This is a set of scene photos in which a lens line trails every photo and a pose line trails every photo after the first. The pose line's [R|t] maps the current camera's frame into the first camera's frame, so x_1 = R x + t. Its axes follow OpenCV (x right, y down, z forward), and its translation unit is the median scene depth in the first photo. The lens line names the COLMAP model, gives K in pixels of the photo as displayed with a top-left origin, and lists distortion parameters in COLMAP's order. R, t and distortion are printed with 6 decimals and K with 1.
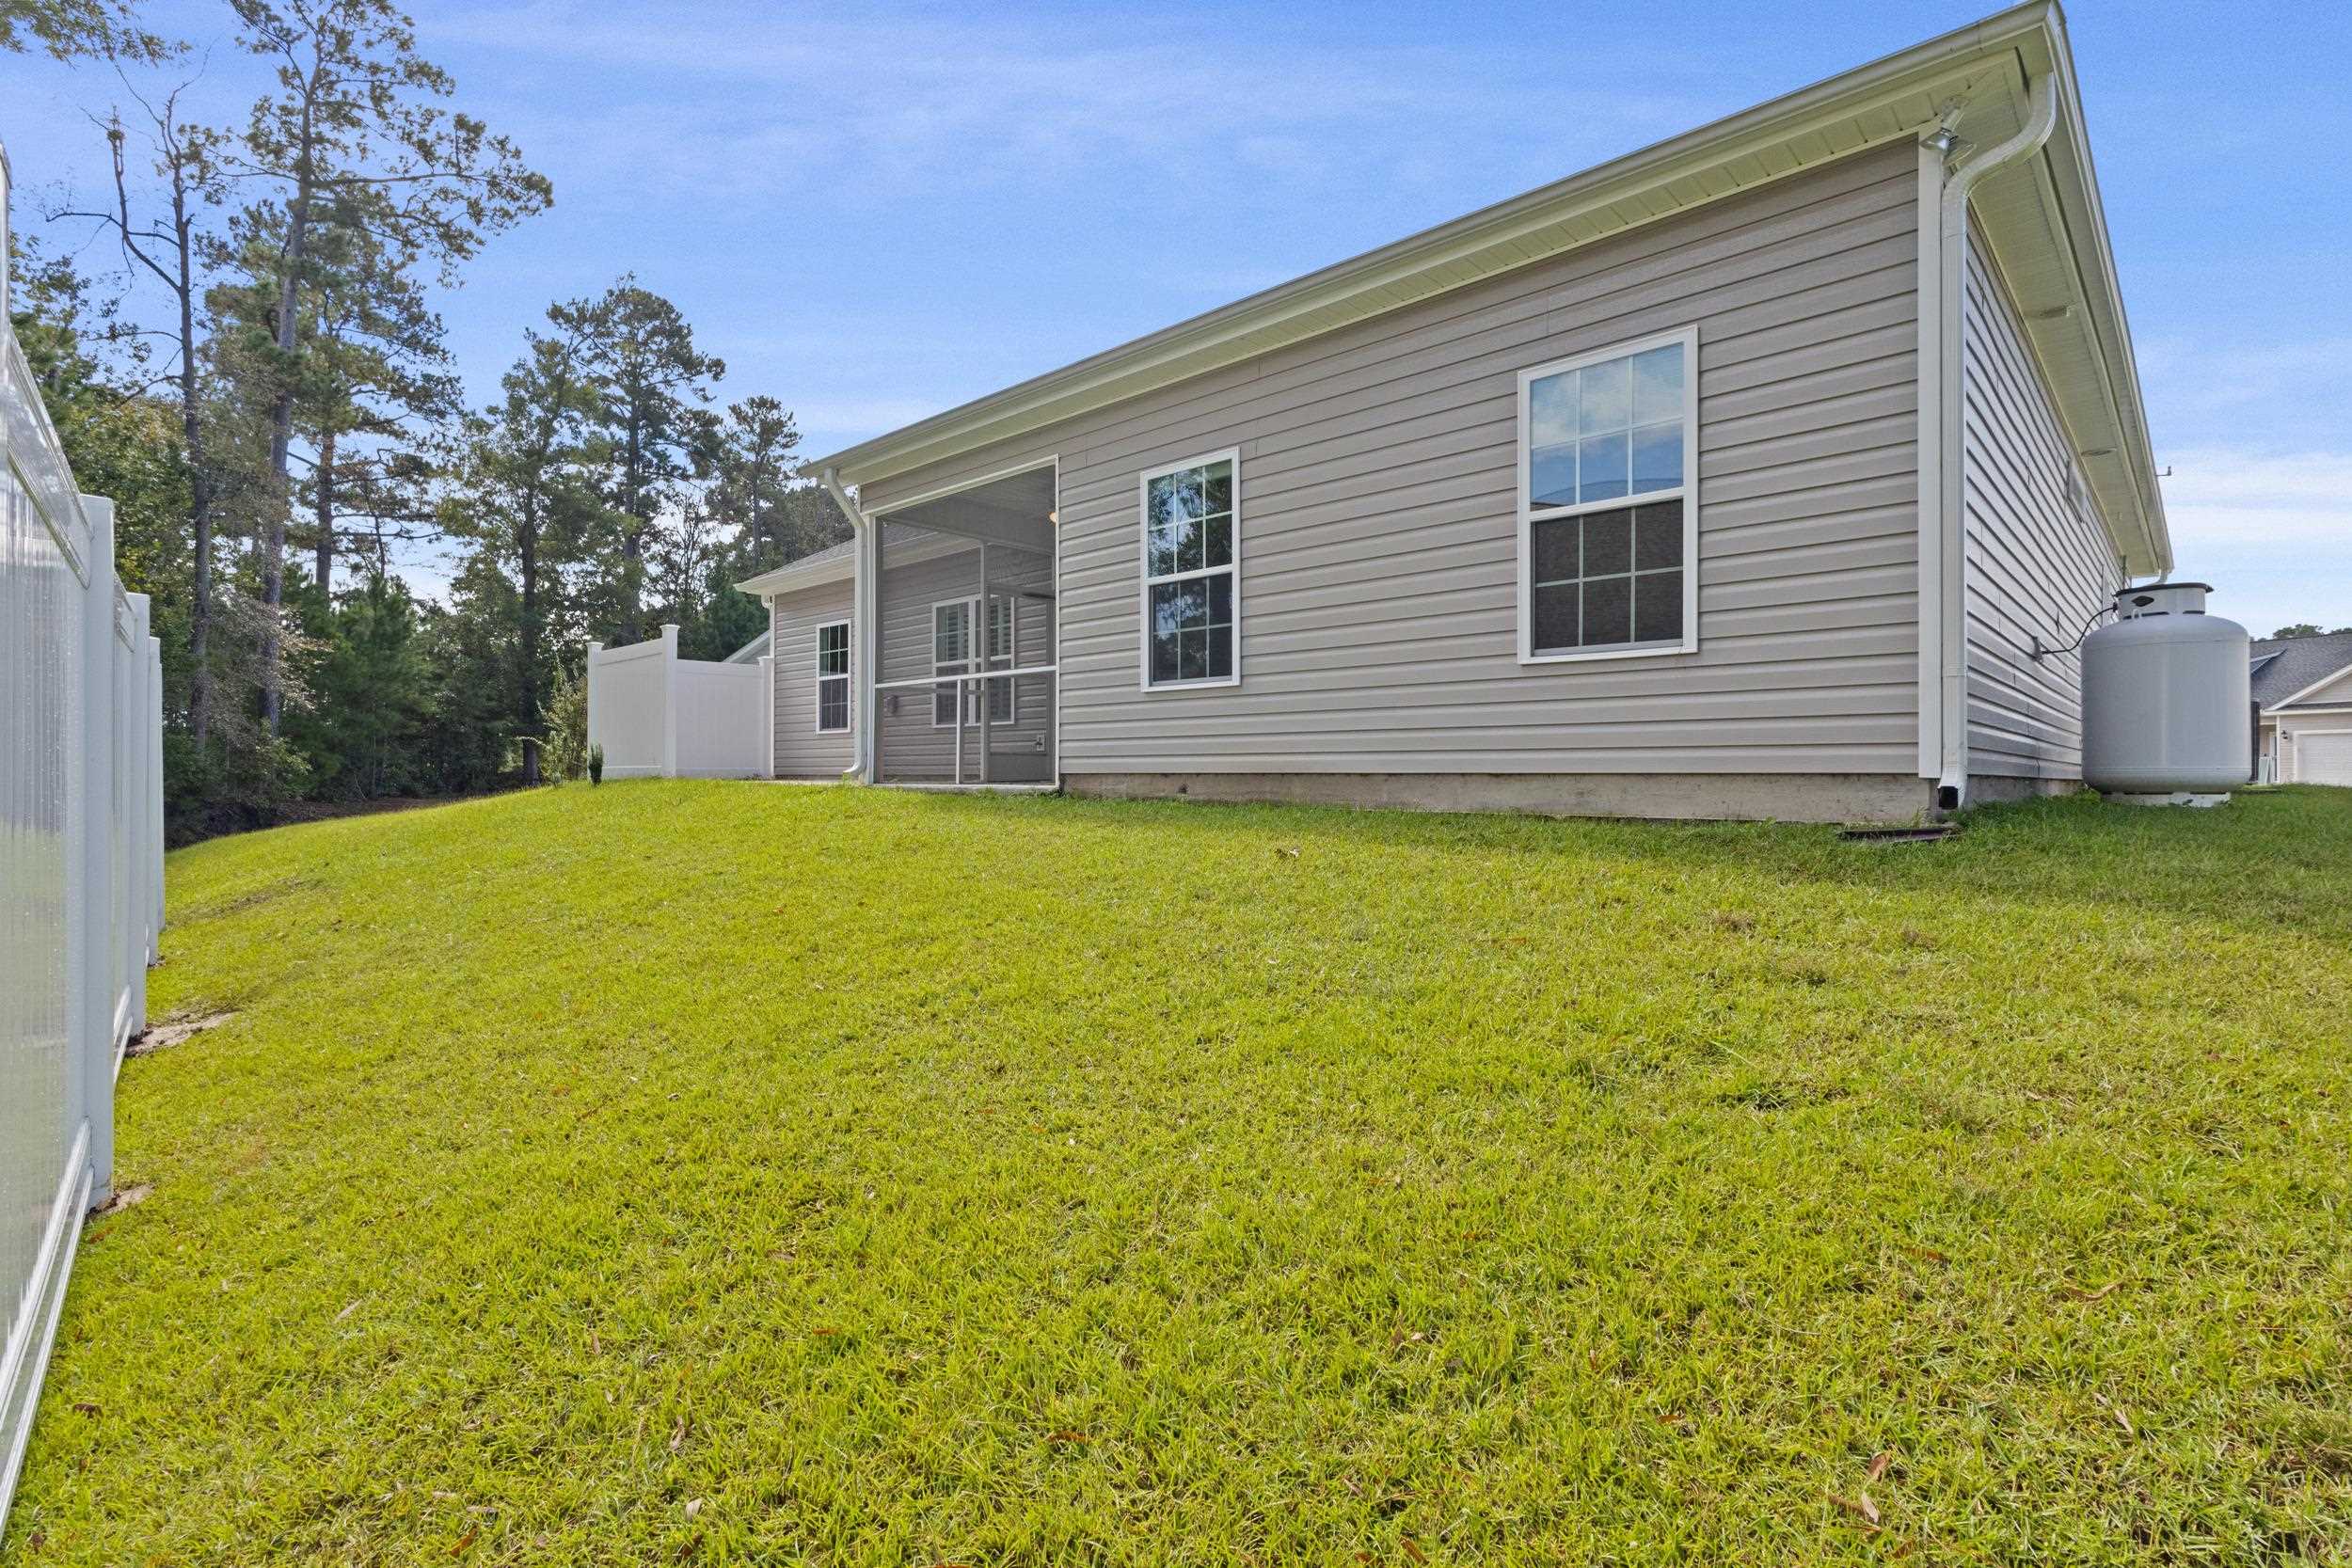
lens RADIAL K [[1095.8, 0, 1176.0], [0, 1095.8, 784.0], [0, 0, 1]] dist [-0.050789, 0.000220]
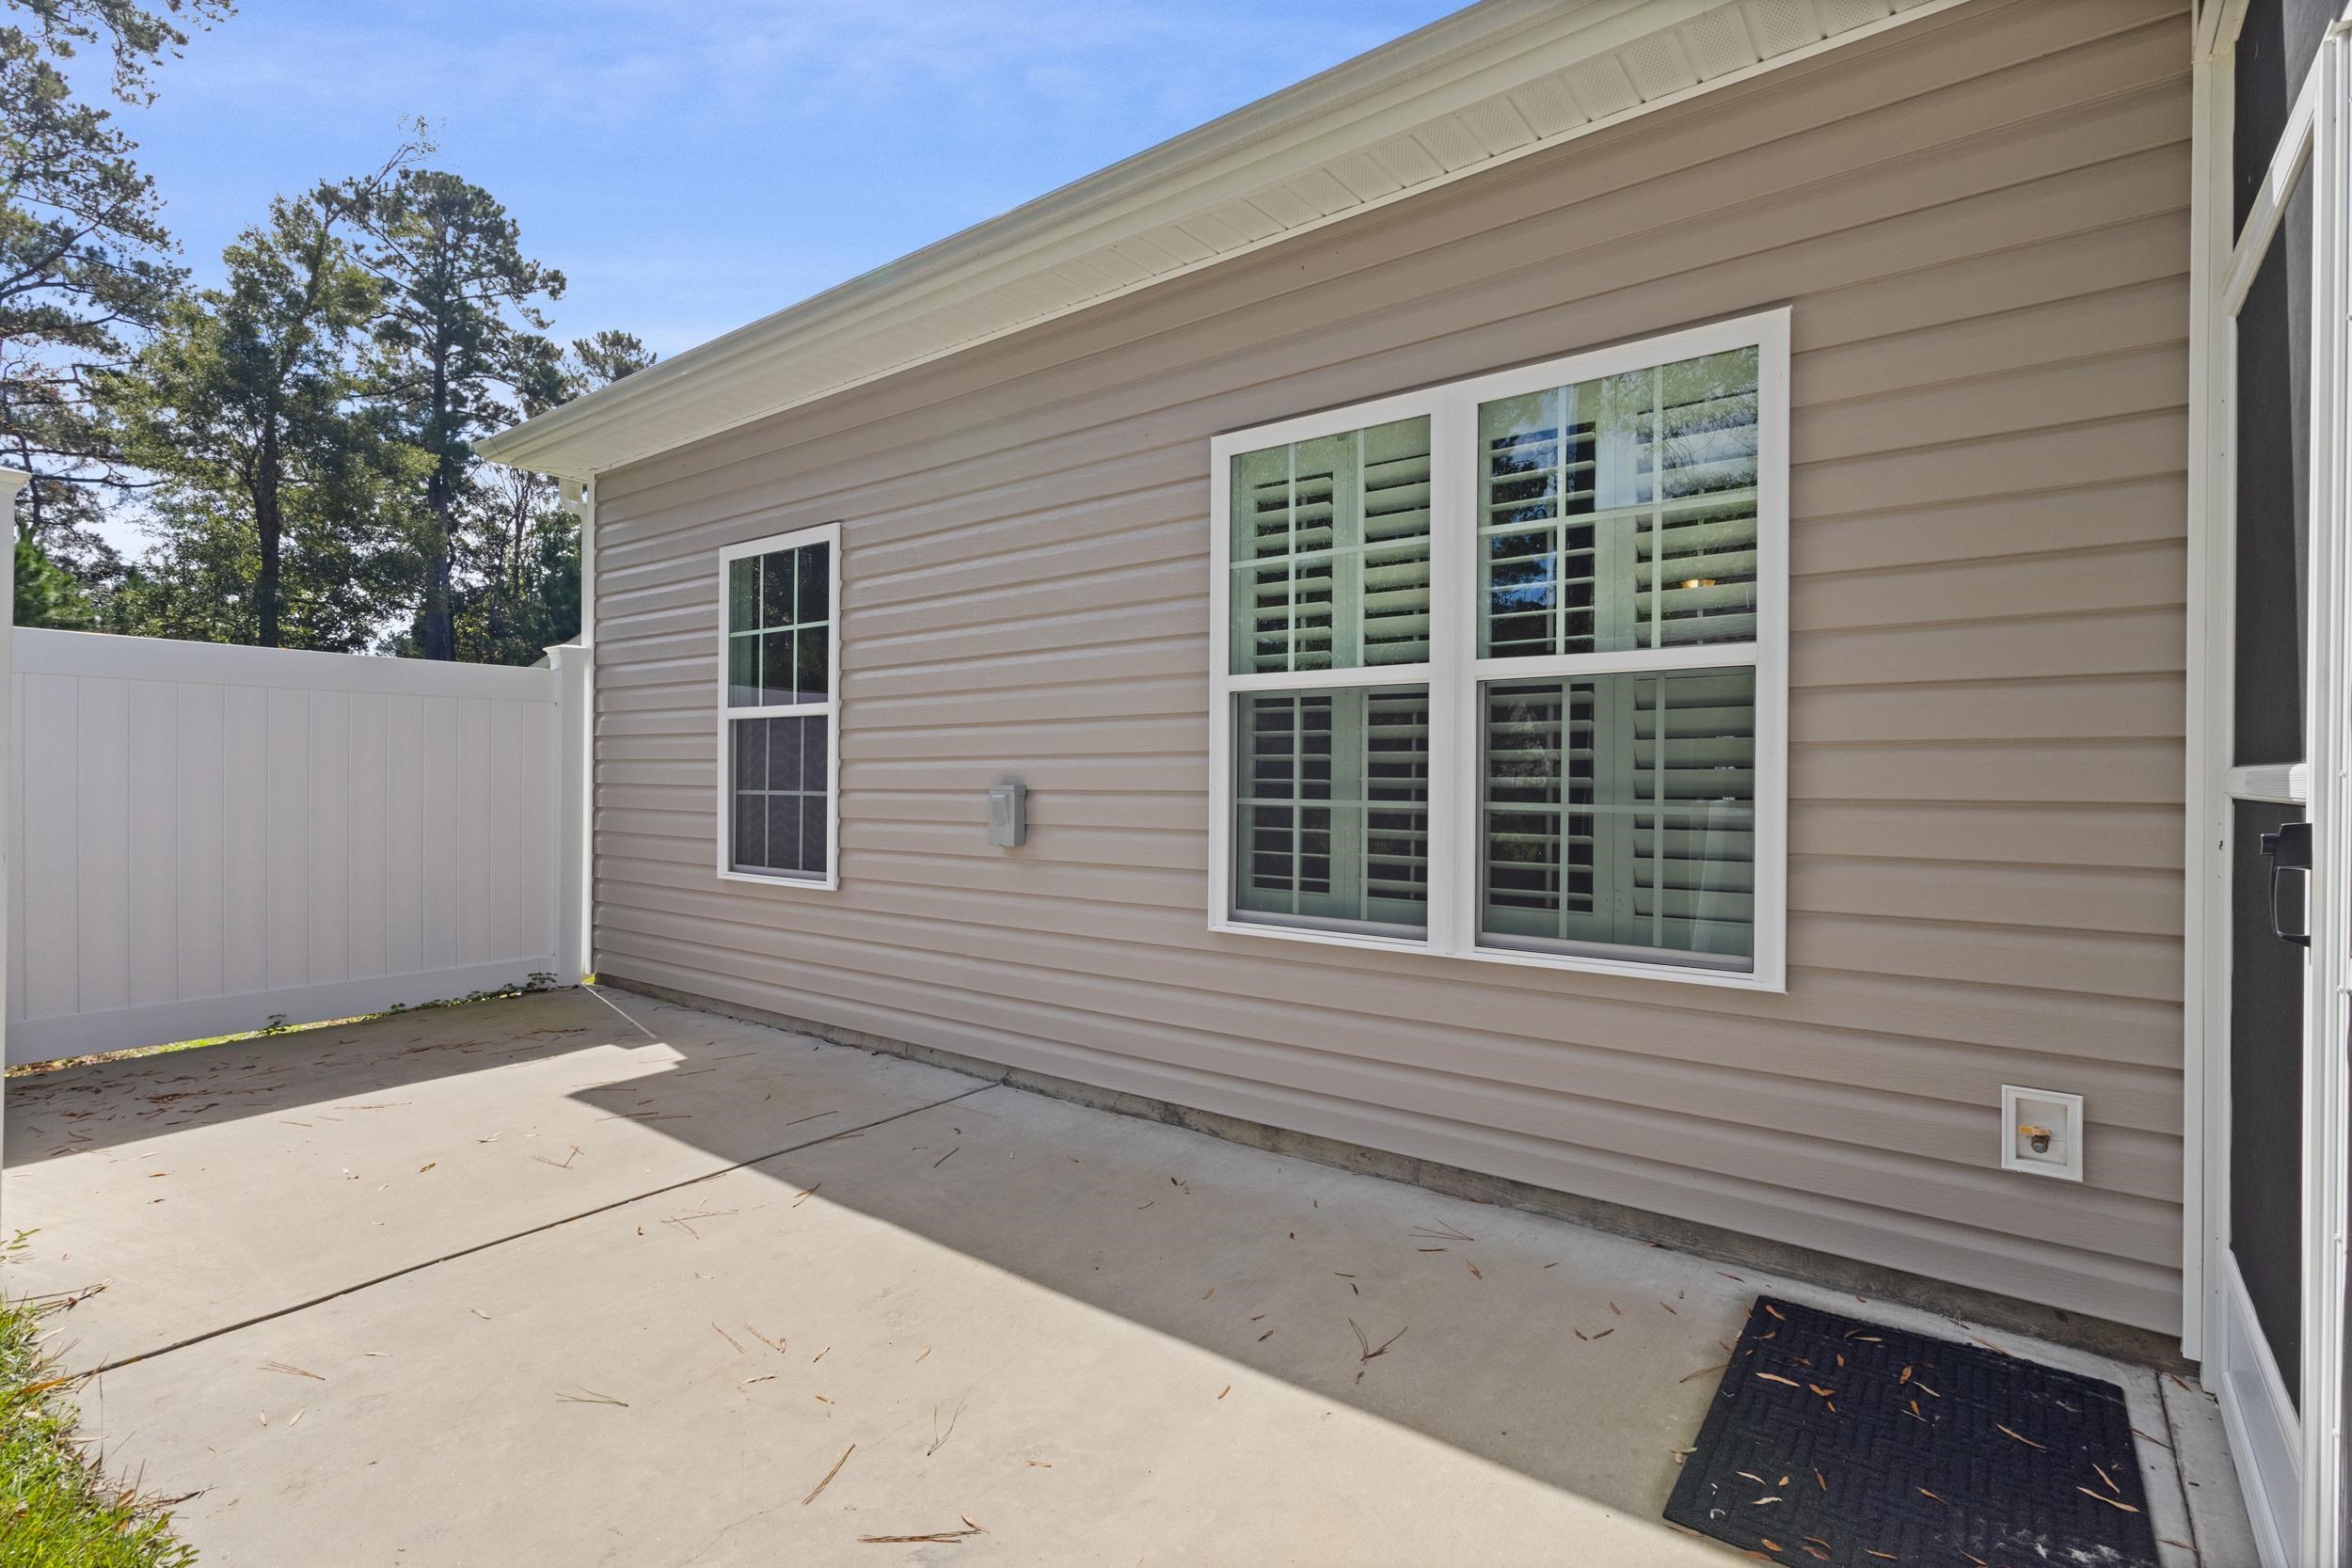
lens RADIAL K [[1096.0, 0, 1161.9], [0, 1096.0, 778.1], [0, 0, 1]] dist [0.000480, 0.002522]
pose [[0.995592, 0.006977, 0.093525, -0.056009], [-0.005967, 0.999921, -0.011066, -0.018177], [-0.093595, 0.010459, 0.995555, 0.161884]]
